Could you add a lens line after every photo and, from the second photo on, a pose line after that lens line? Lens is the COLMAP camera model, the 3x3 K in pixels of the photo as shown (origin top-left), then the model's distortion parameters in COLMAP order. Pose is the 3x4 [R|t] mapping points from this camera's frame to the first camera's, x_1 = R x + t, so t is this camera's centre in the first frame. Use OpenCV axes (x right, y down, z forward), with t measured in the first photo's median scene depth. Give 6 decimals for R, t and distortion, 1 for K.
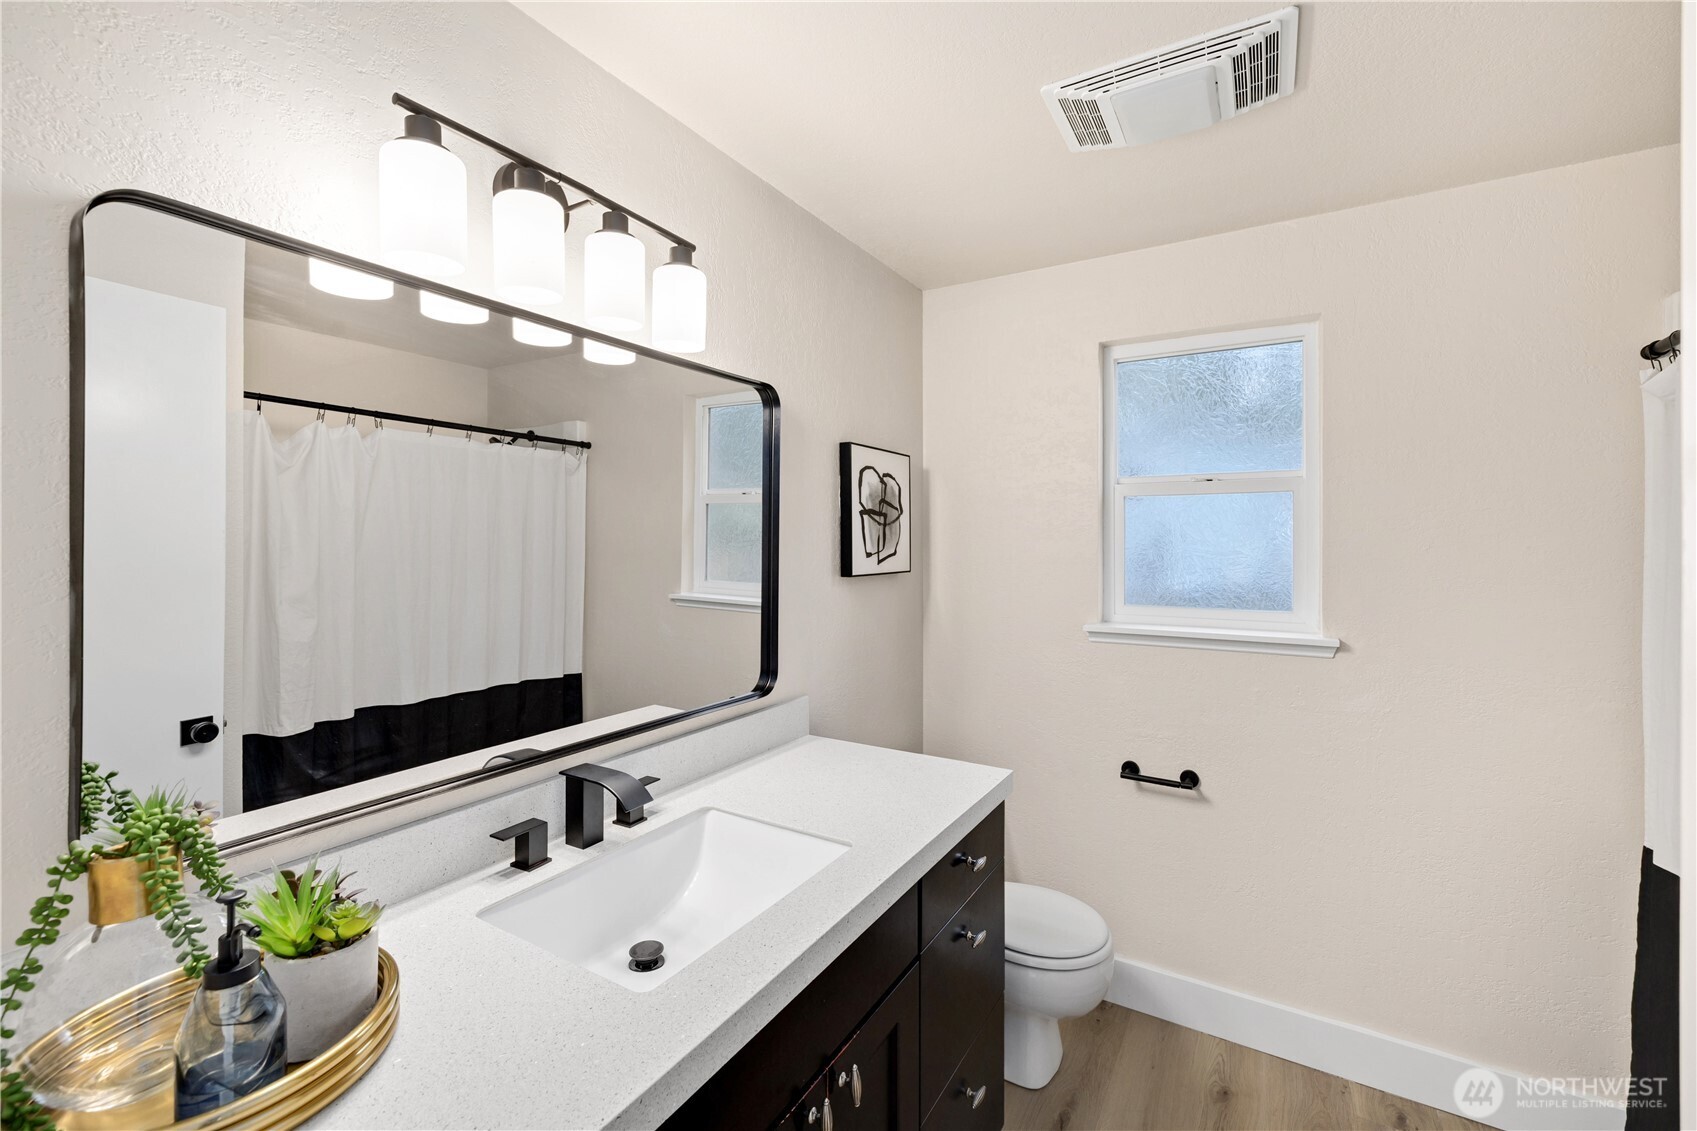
lens RADIAL K [[727.0, 0, 844.6], [0, 727.0, 535.3], [0, 0, 1]] dist [0.001755, 0.000273]
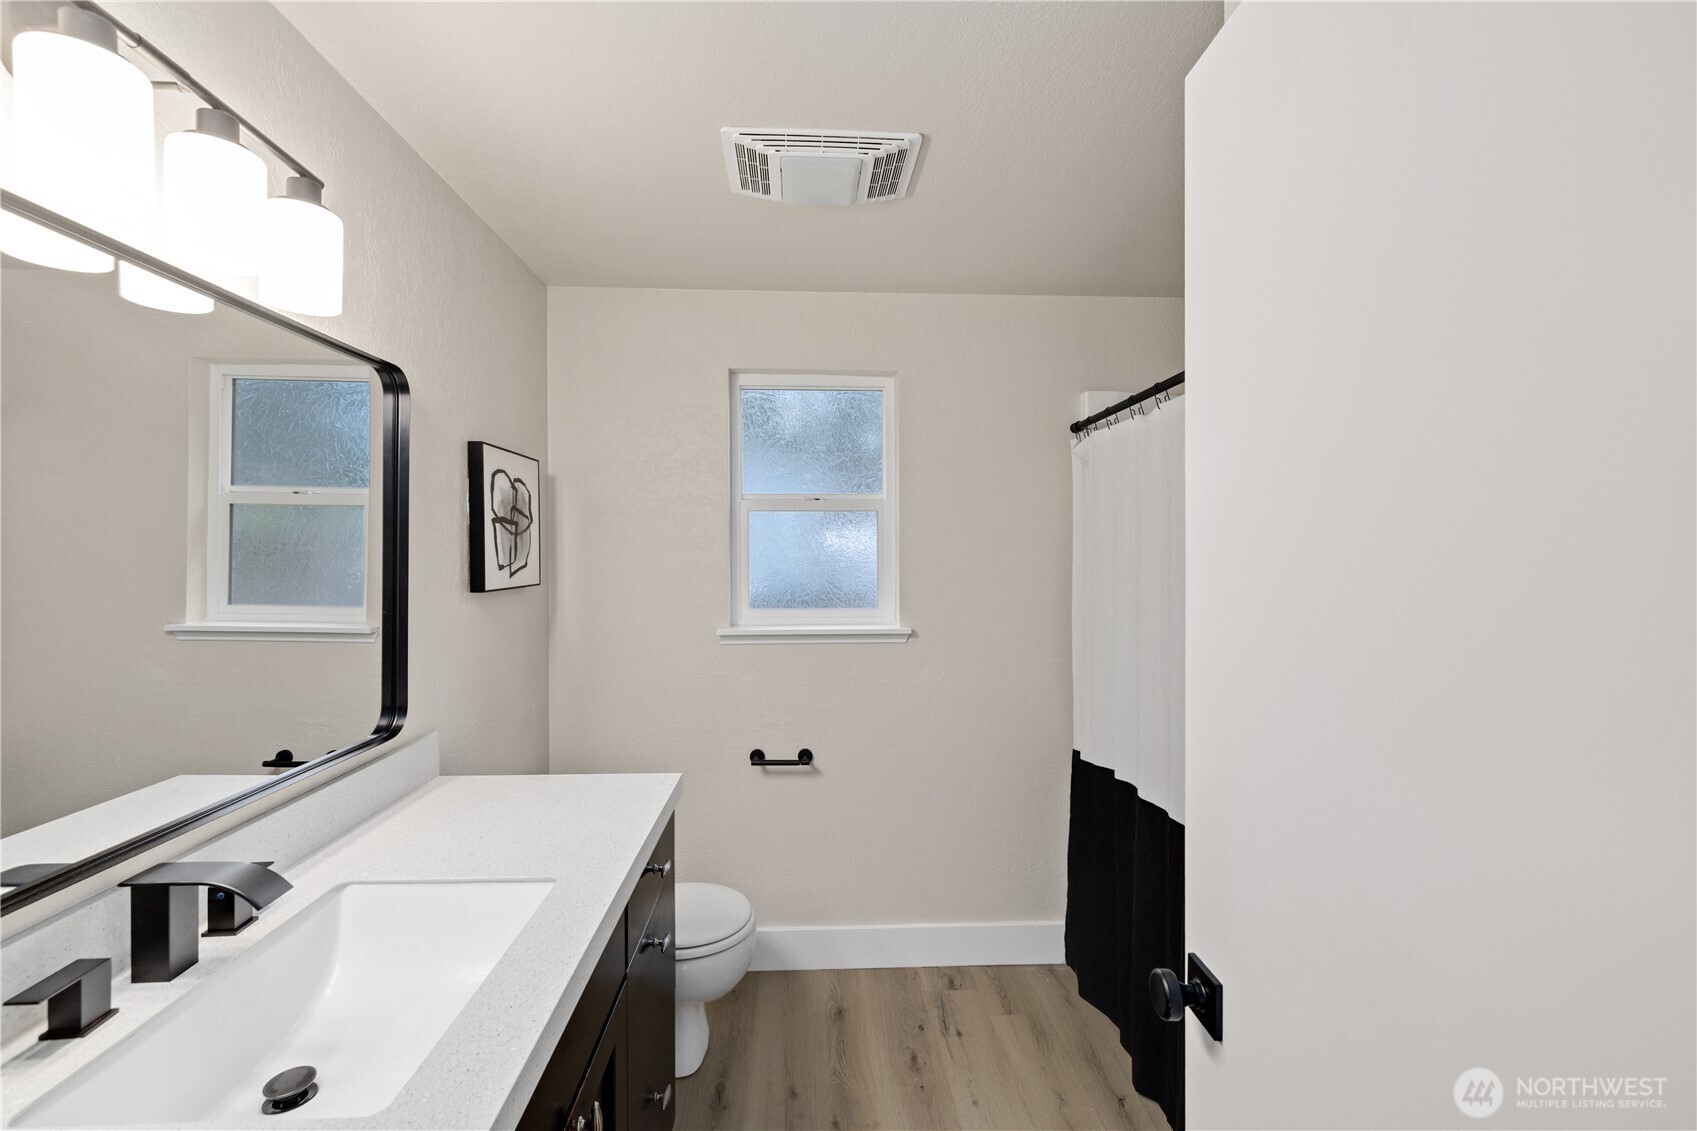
lens RADIAL K [[717.8, 0, 844.3], [0, 717.8, 545.8], [0, 0, 1]] dist [-0.000031, 0.000344]
pose [[0.823861, 0.002227, 0.566787, -0.144292], [-0.002555, 0.999997, -0.000215, -0.001052], [-0.566785, -0.001271, 0.823864, 0.024006]]
